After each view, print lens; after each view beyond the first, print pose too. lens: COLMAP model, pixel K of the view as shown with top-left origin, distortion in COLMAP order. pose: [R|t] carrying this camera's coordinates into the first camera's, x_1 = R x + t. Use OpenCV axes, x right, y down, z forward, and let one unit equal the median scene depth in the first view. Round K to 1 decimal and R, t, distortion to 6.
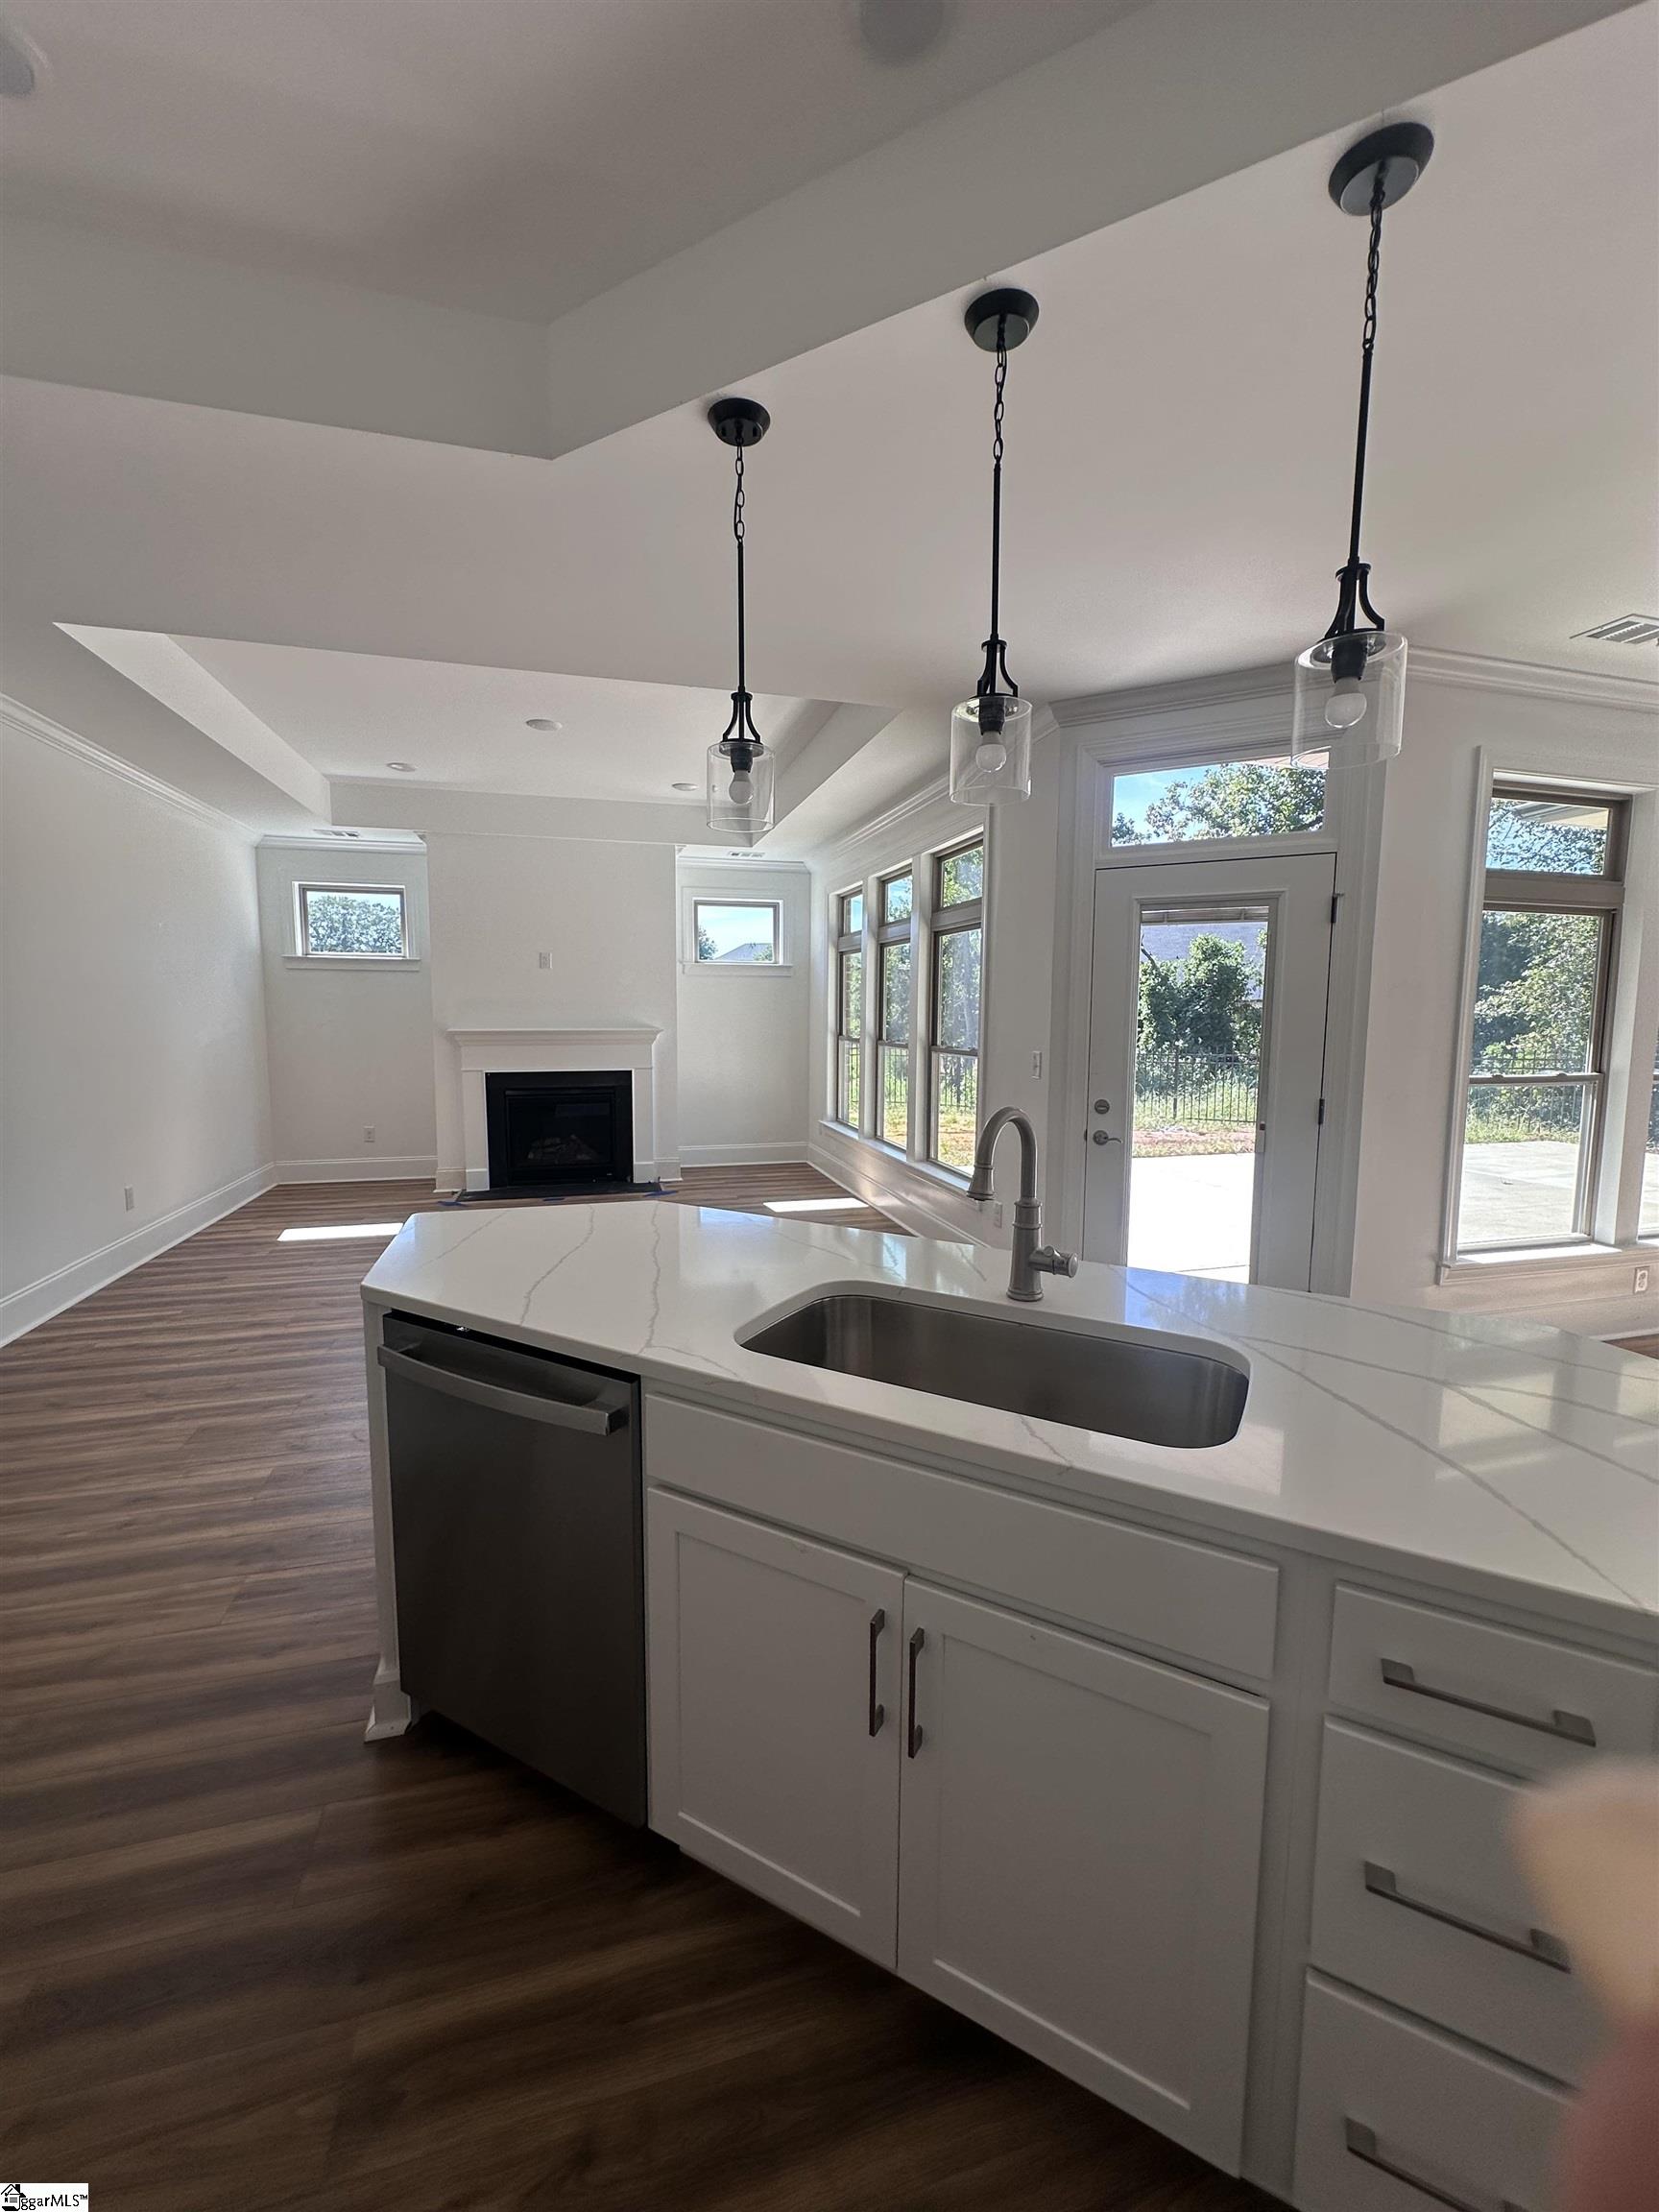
lens RADIAL K [[888.7, 0, 829.5], [0, 888.7, 1106.0], [0, 0, 1]] dist [0.003366, 0.000000]
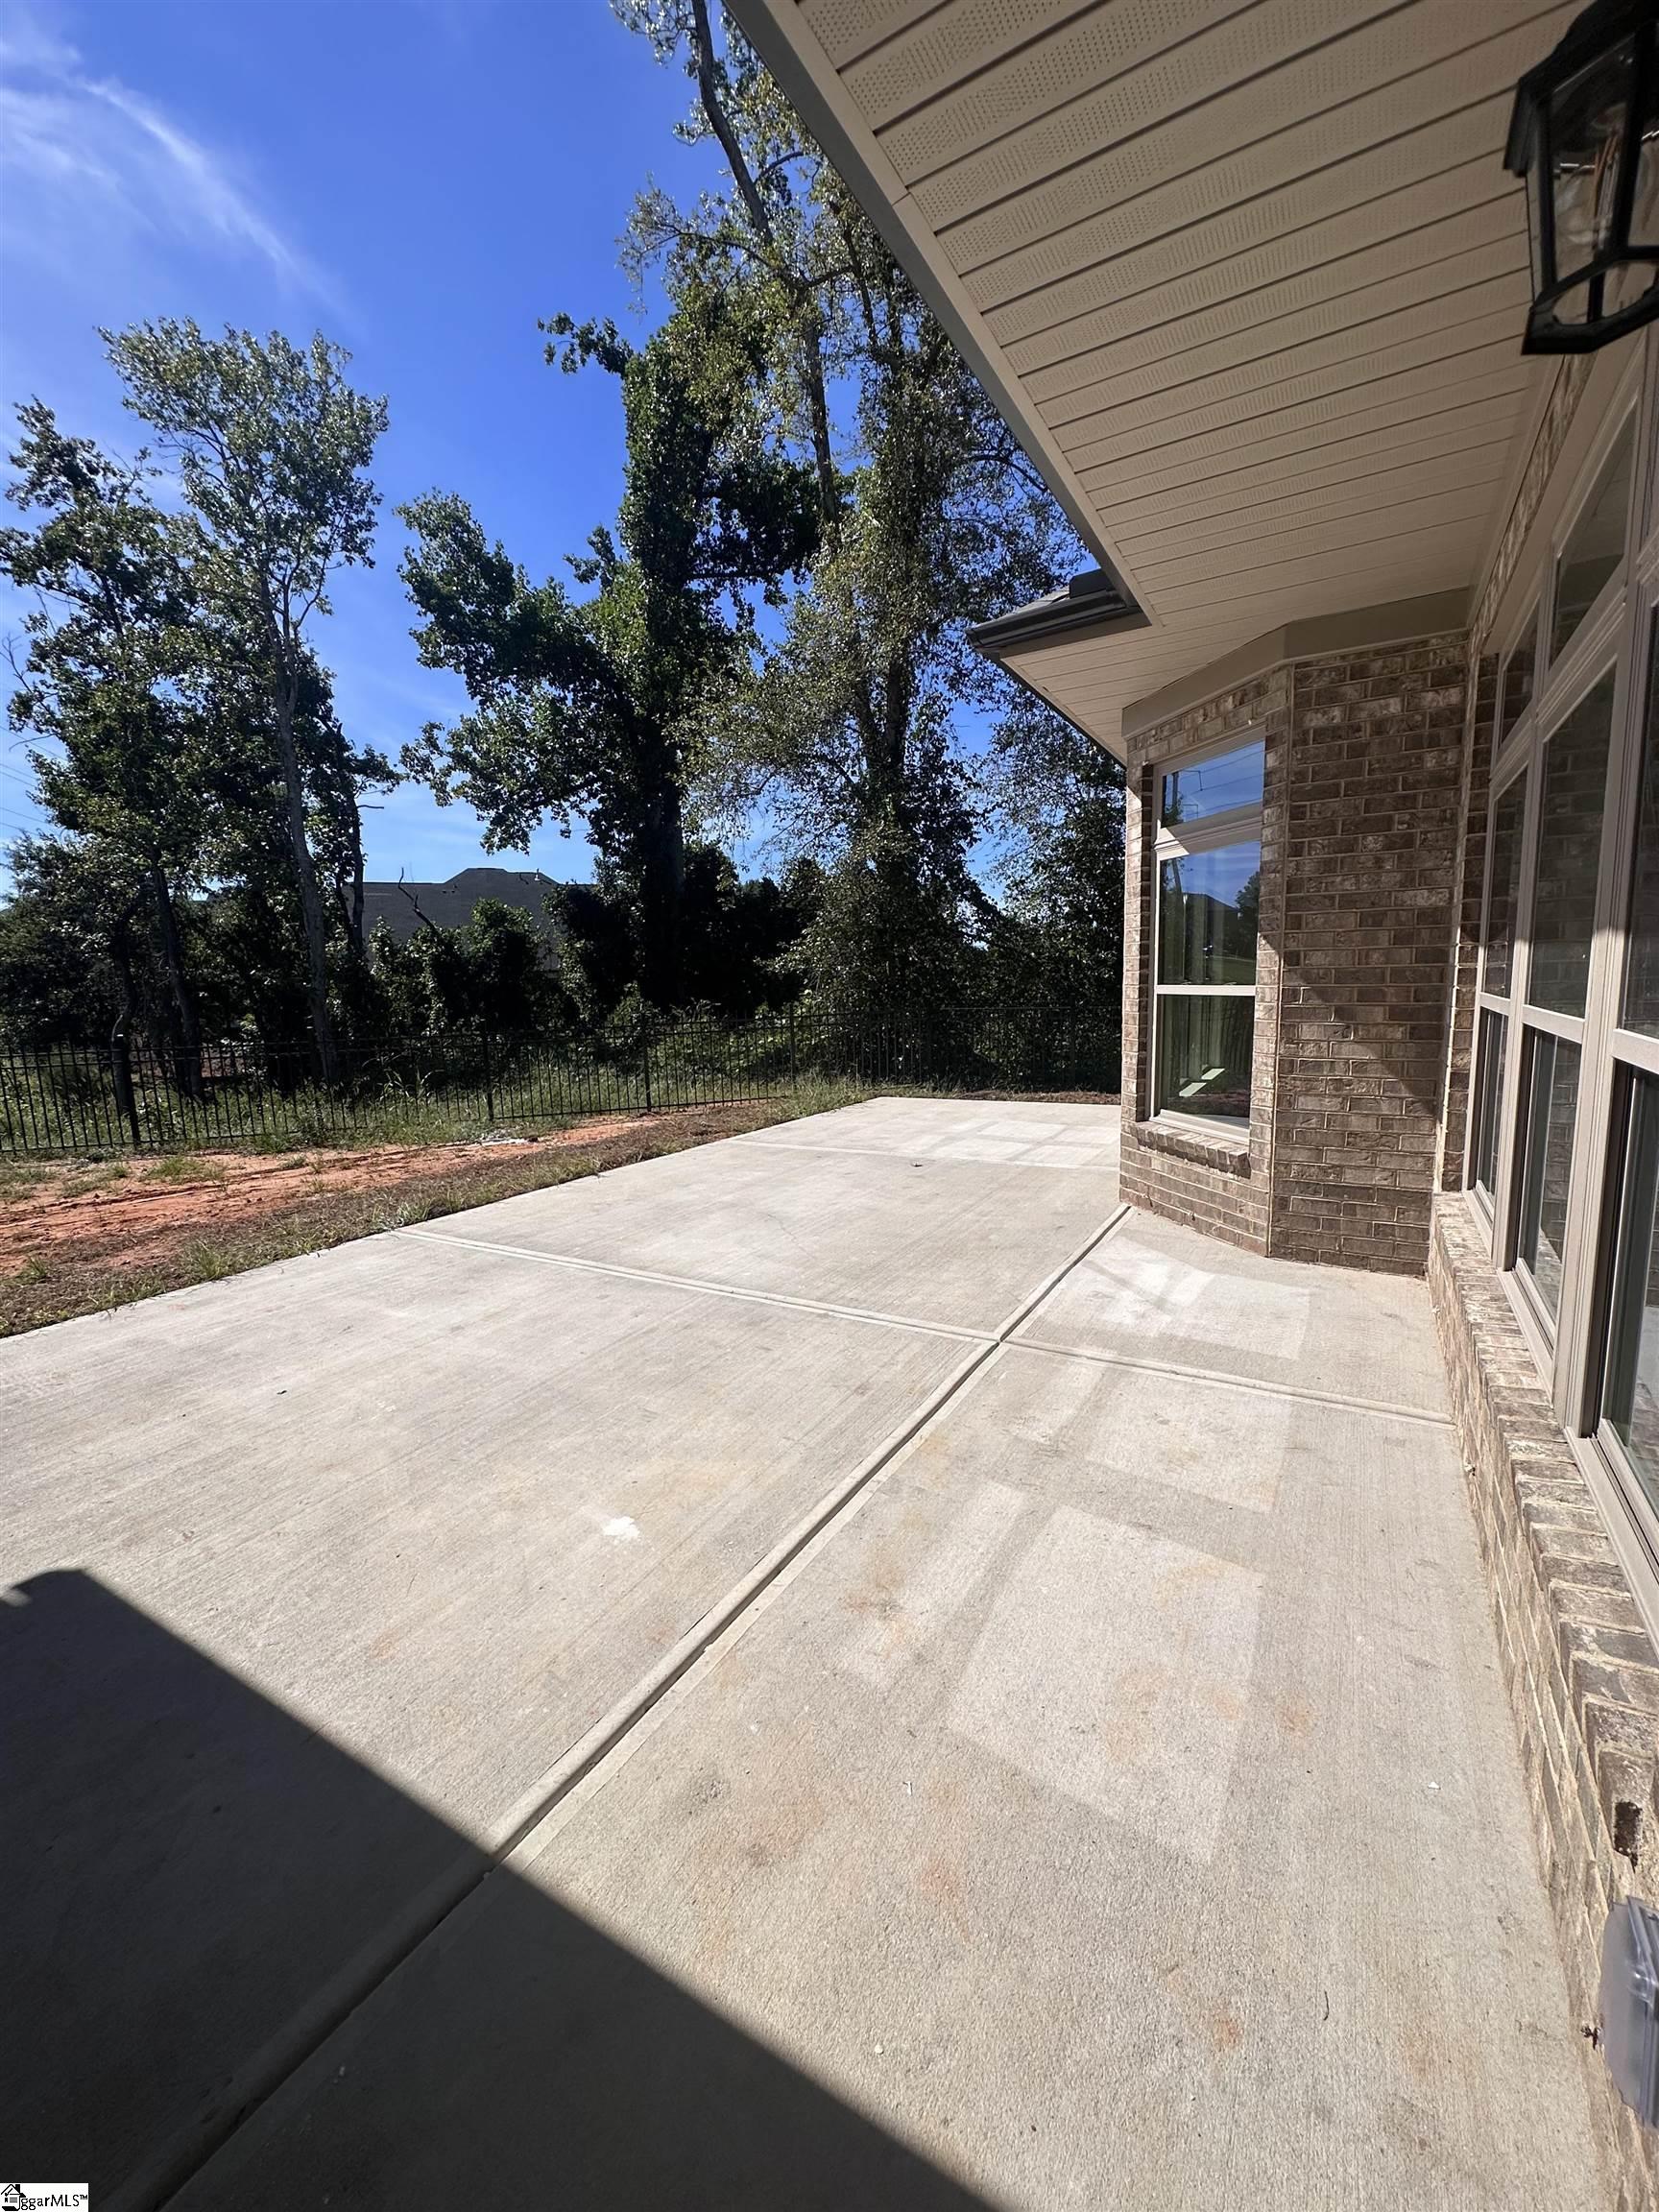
lens RADIAL K [[888.7, 0, 829.5], [0, 888.7, 1106.0], [0, 0, 1]] dist [0.003366, 0.000000]
pose [[0.725868, -0.126616, 0.676080, 0.034247], [0.108412, 0.991686, 0.069328, -0.006843], [-0.679237, 0.022972, 0.733559, 0.097925]]
